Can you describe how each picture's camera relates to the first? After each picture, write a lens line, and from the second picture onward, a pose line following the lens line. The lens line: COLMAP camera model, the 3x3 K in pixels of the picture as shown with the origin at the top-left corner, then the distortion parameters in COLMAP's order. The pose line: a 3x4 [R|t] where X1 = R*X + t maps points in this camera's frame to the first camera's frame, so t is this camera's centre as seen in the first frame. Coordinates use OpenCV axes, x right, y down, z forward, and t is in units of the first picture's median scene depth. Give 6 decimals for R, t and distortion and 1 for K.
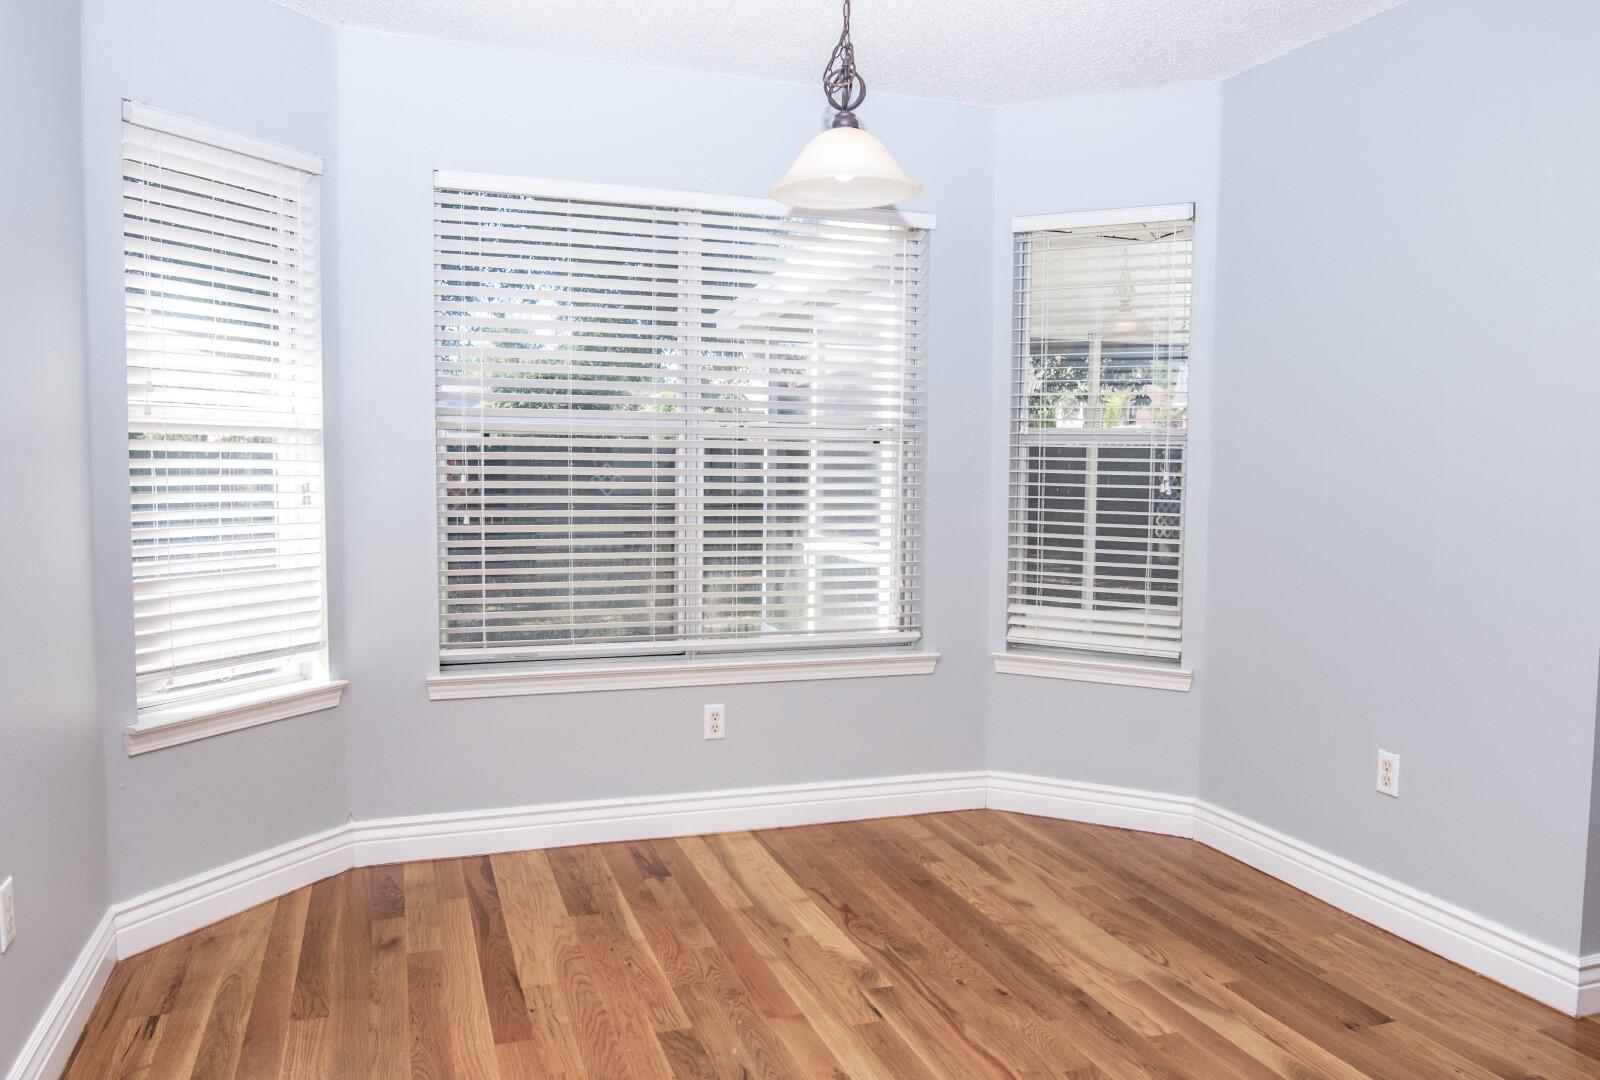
lens RADIAL K [[1139.7, 0, 800.7], [0, 1139.7, 528.3], [0, 0, 1]] dist [0.004219, -0.050467]
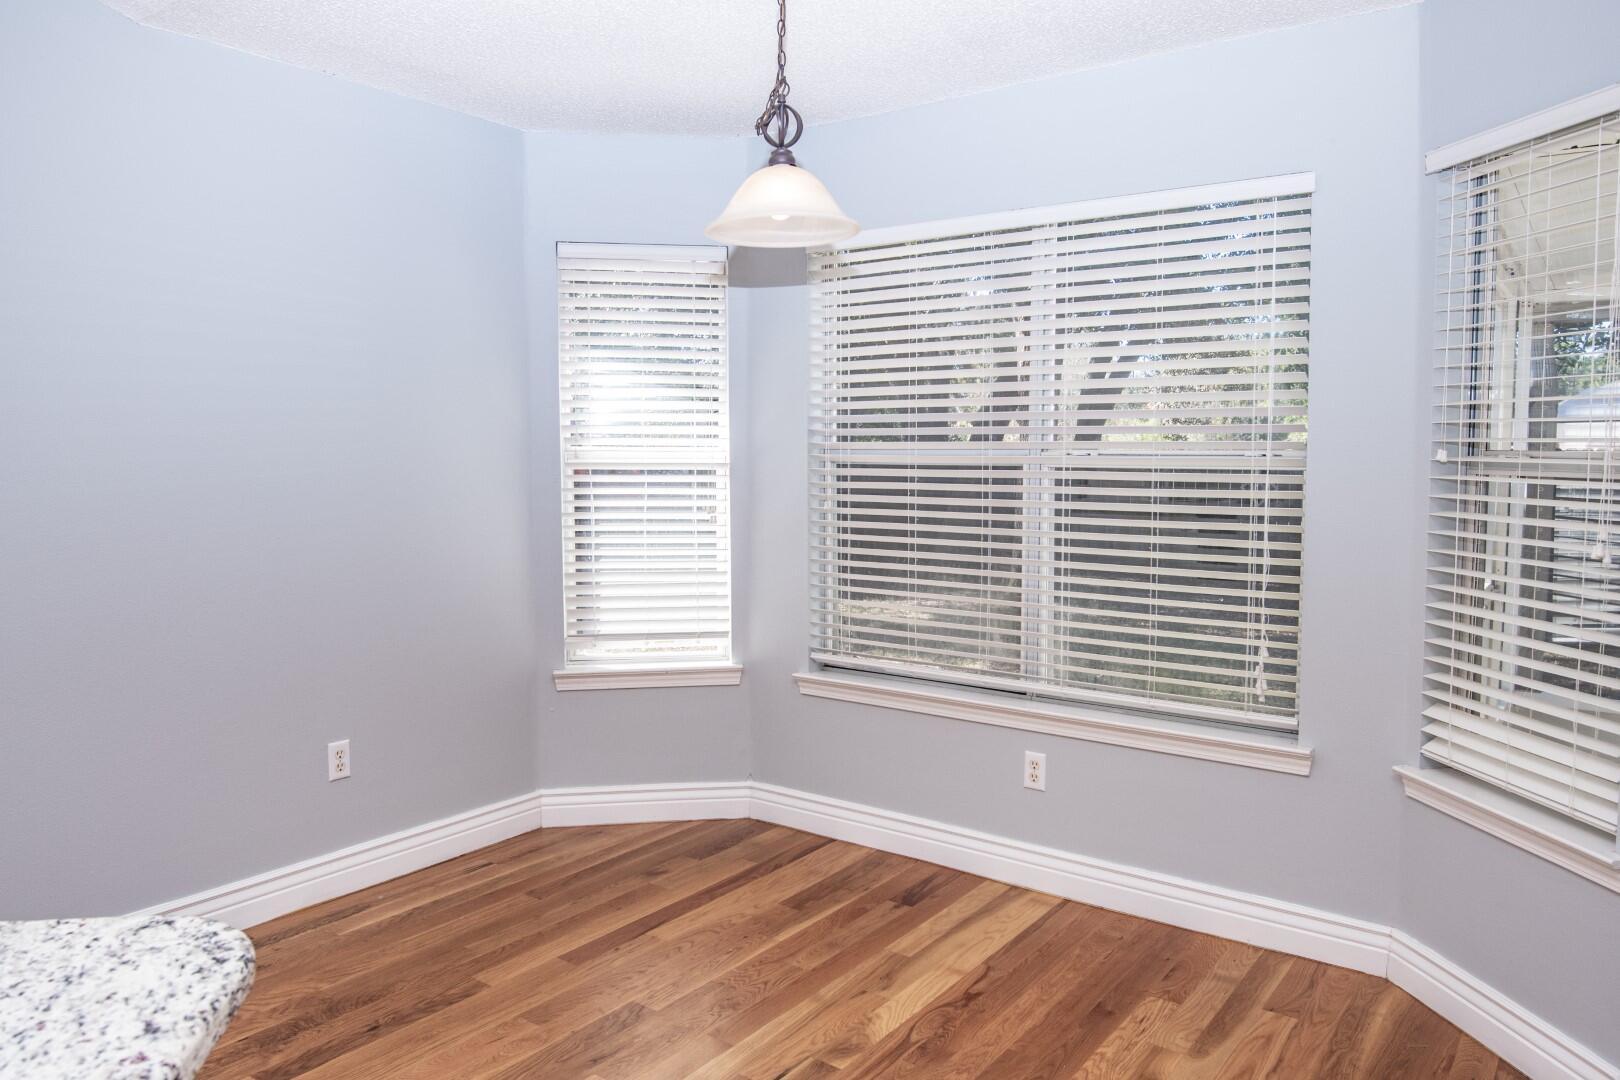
lens RADIAL K [[1122.1, 0, 804.1], [0, 1122.1, 535.9], [0, 0, 1]] dist [0.003402, -0.046871]
pose [[0.572064, 0.053447, -0.818466, 0.638949], [-0.046930, 0.998373, 0.032394, -0.050667], [0.818865, 0.019880, 0.573641, 0.354647]]
